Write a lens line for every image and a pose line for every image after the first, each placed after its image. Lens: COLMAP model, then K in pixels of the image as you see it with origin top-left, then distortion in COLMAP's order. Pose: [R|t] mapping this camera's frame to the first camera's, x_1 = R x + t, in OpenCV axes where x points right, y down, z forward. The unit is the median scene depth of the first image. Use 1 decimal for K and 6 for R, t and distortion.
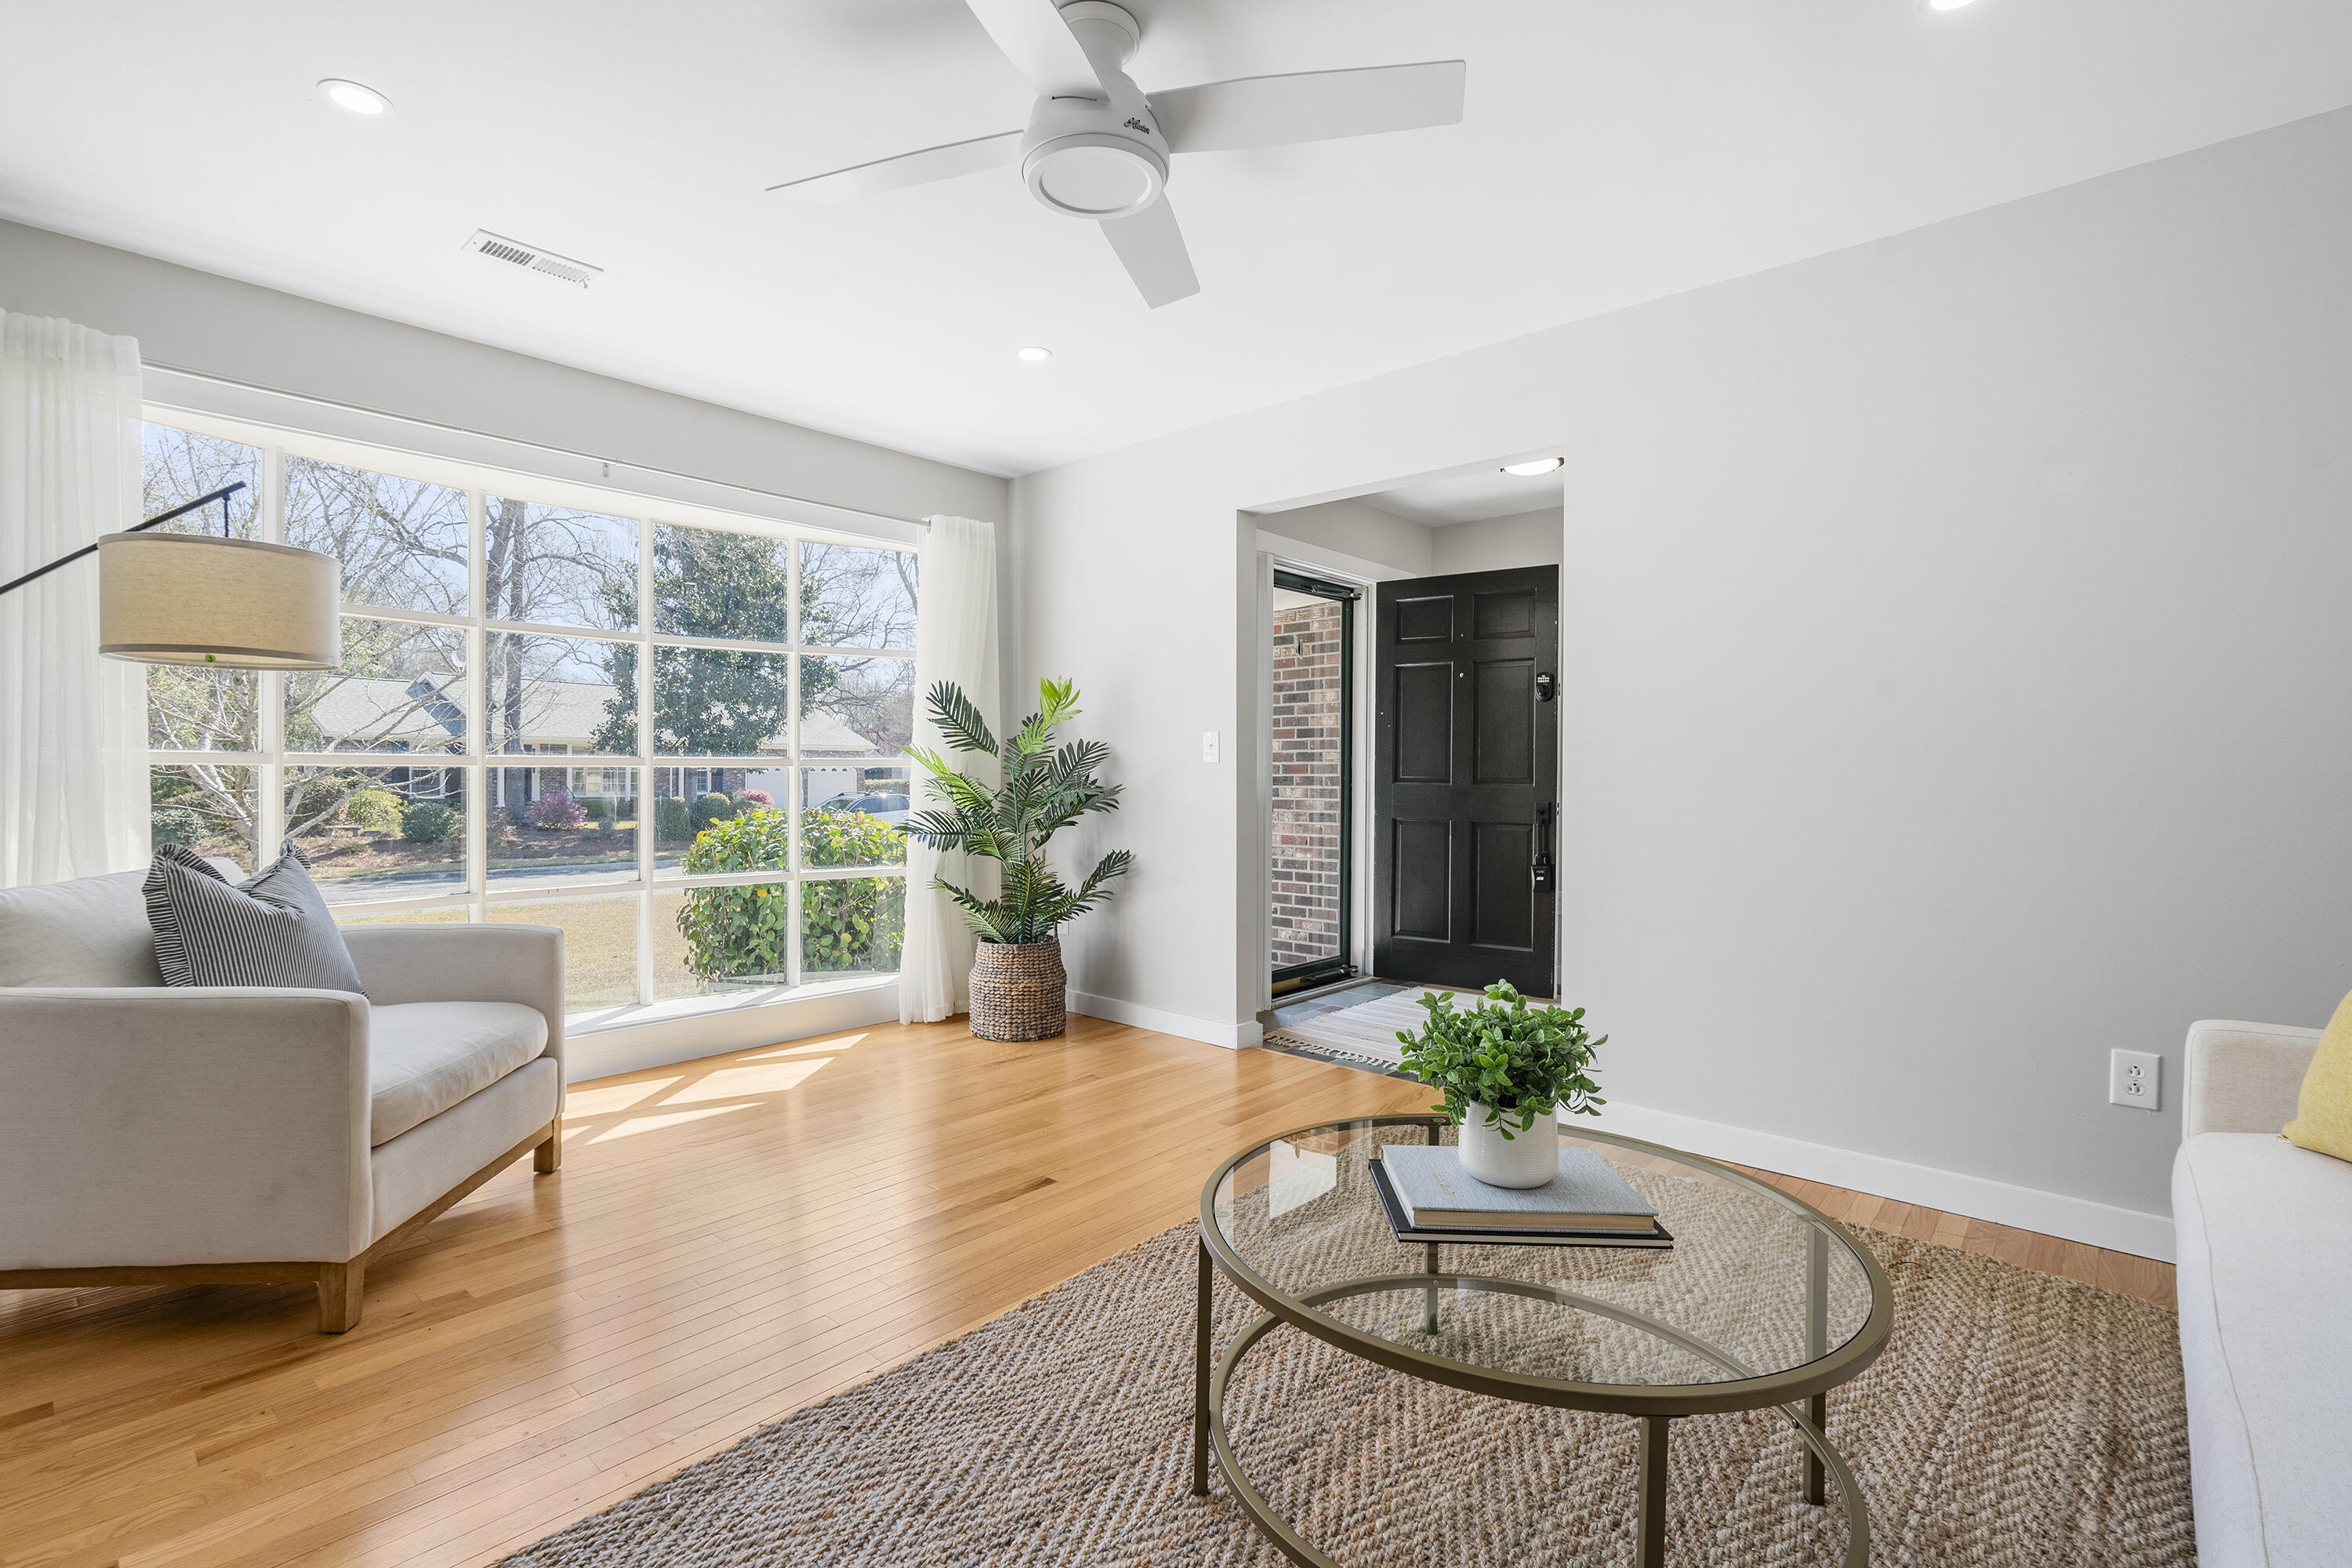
lens RADIAL K [[1069.0, 0, 1147.8], [0, 1069.0, 768.8], [0, 0, 1]] dist [-0.009626, 0.008379]
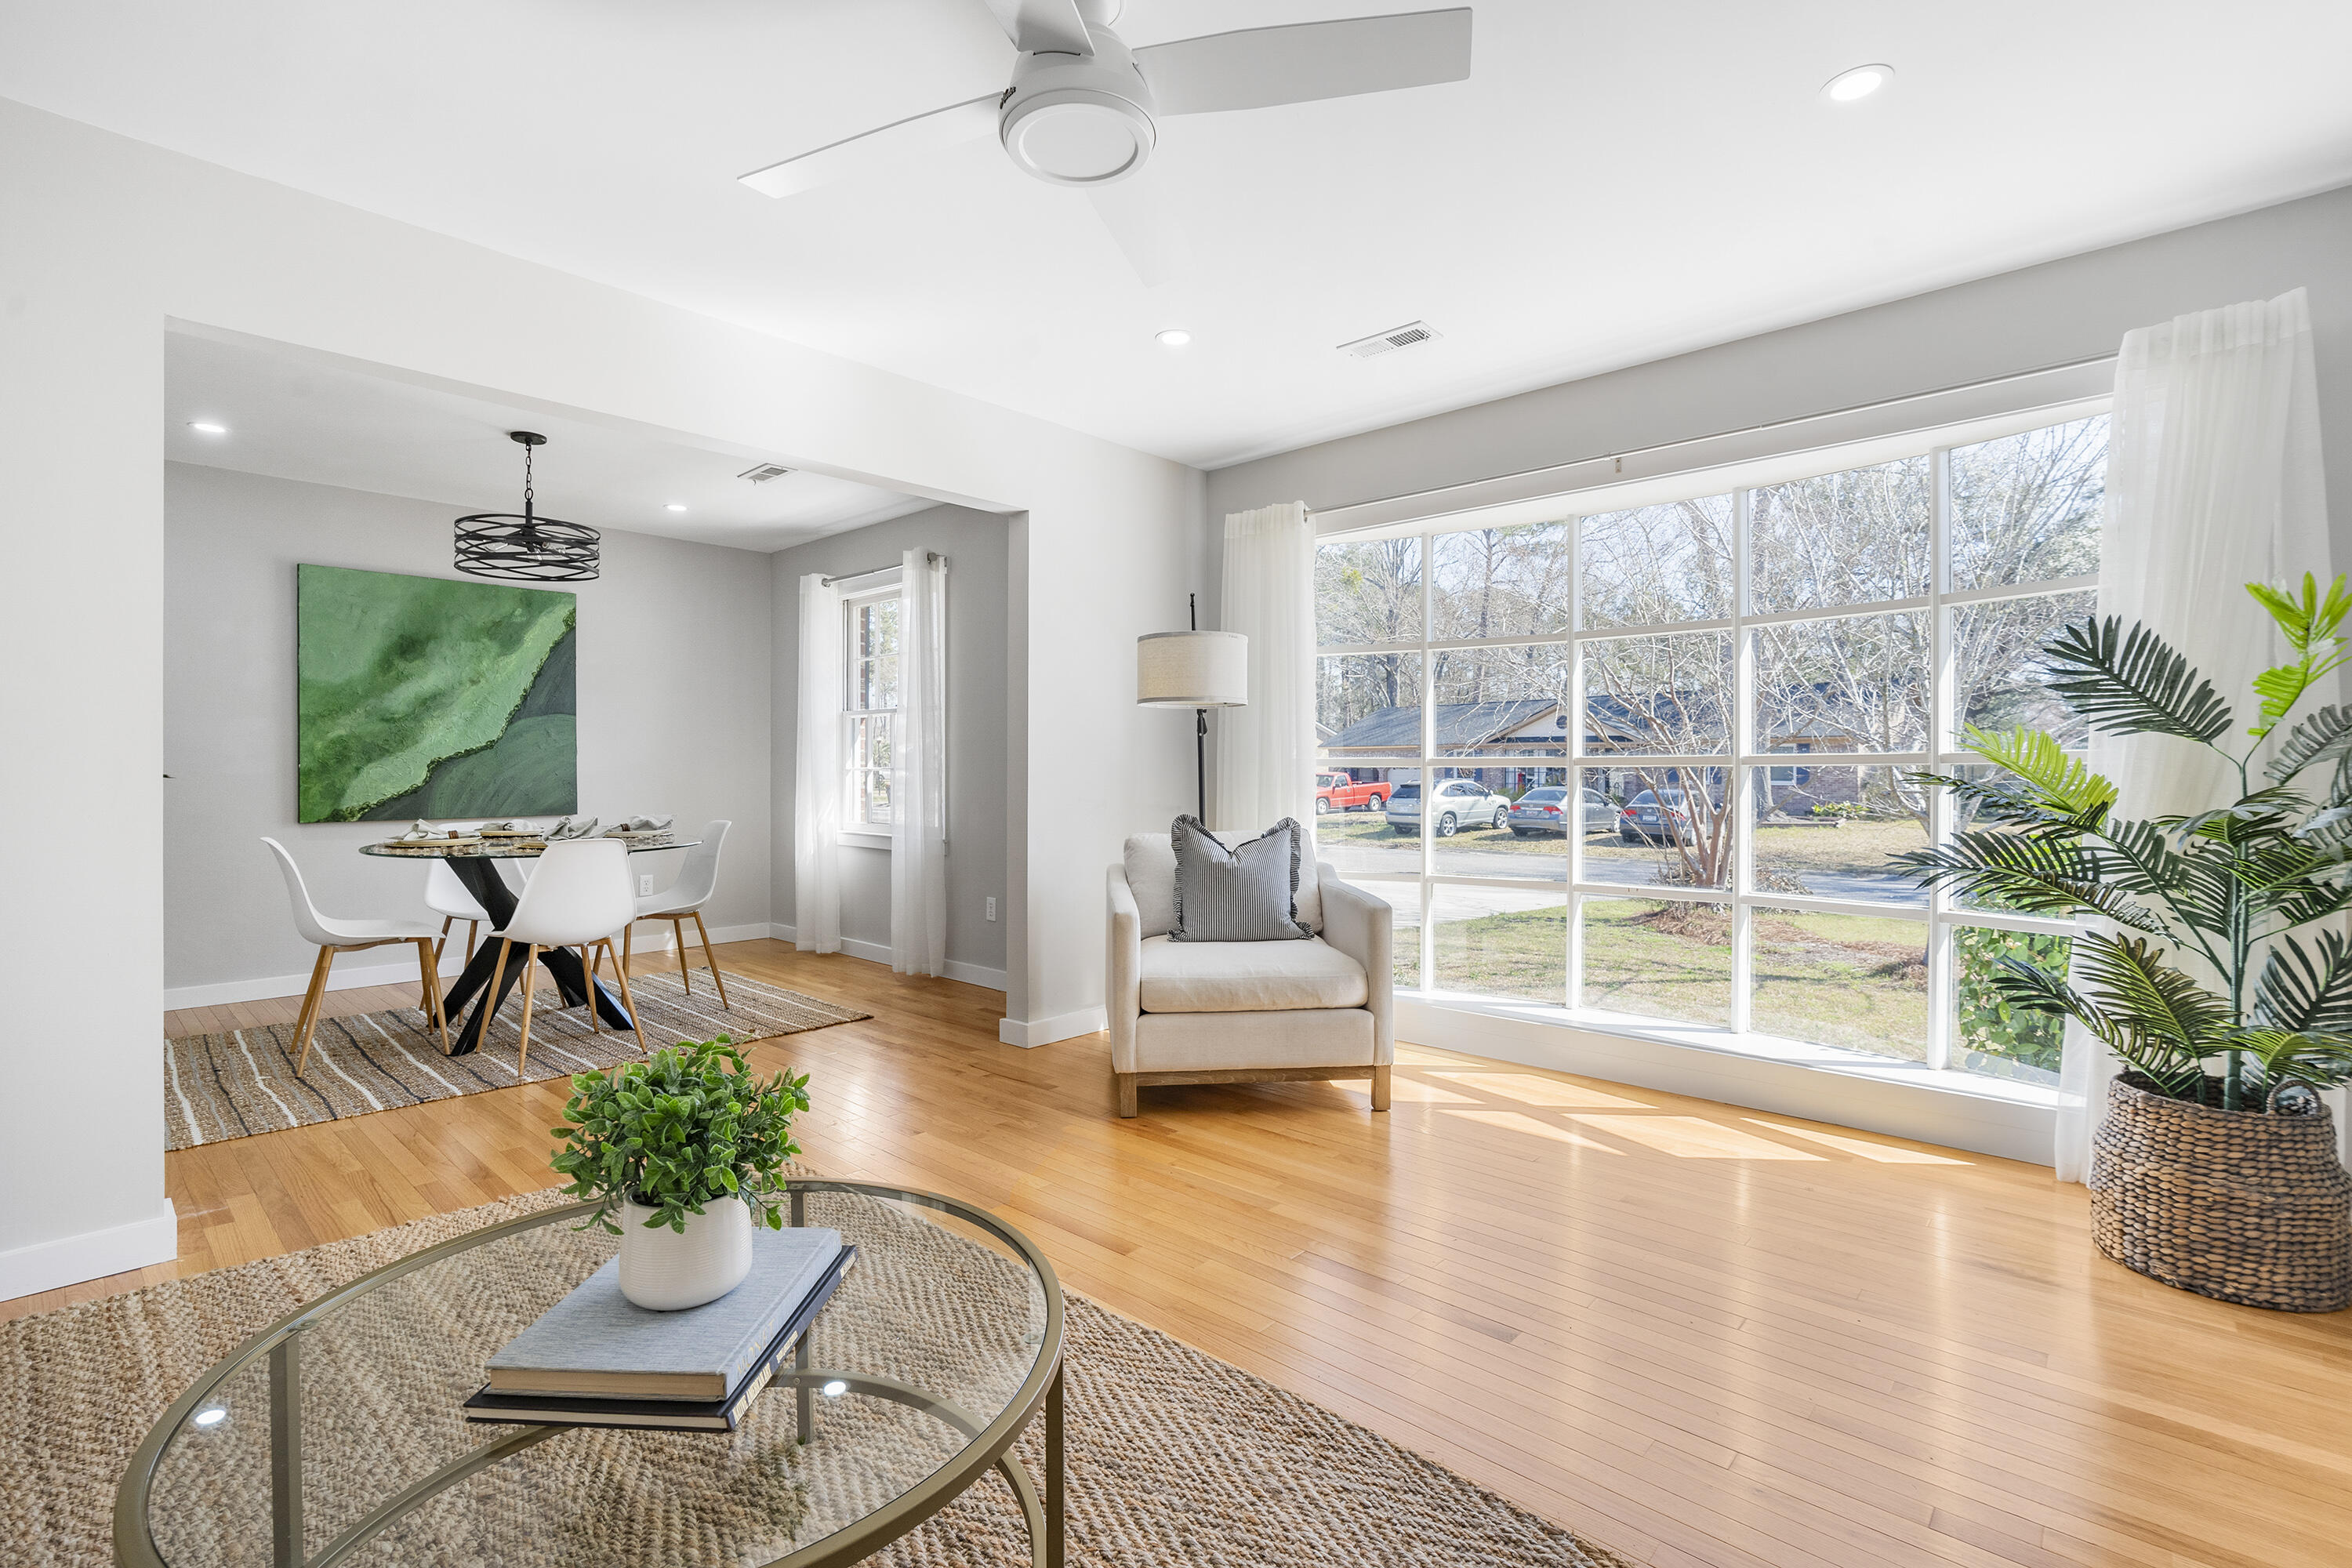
lens RADIAL K [[1069.0, 0, 1147.8], [0, 1069.0, 768.8], [0, 0, 1]] dist [-0.009626, 0.008379]
pose [[-0.004468, -0.004108, -0.999982, 0.506984], [0.001514, 0.999990, -0.004115, 0.003719], [0.999989, -0.001533, -0.004462, 0.610173]]
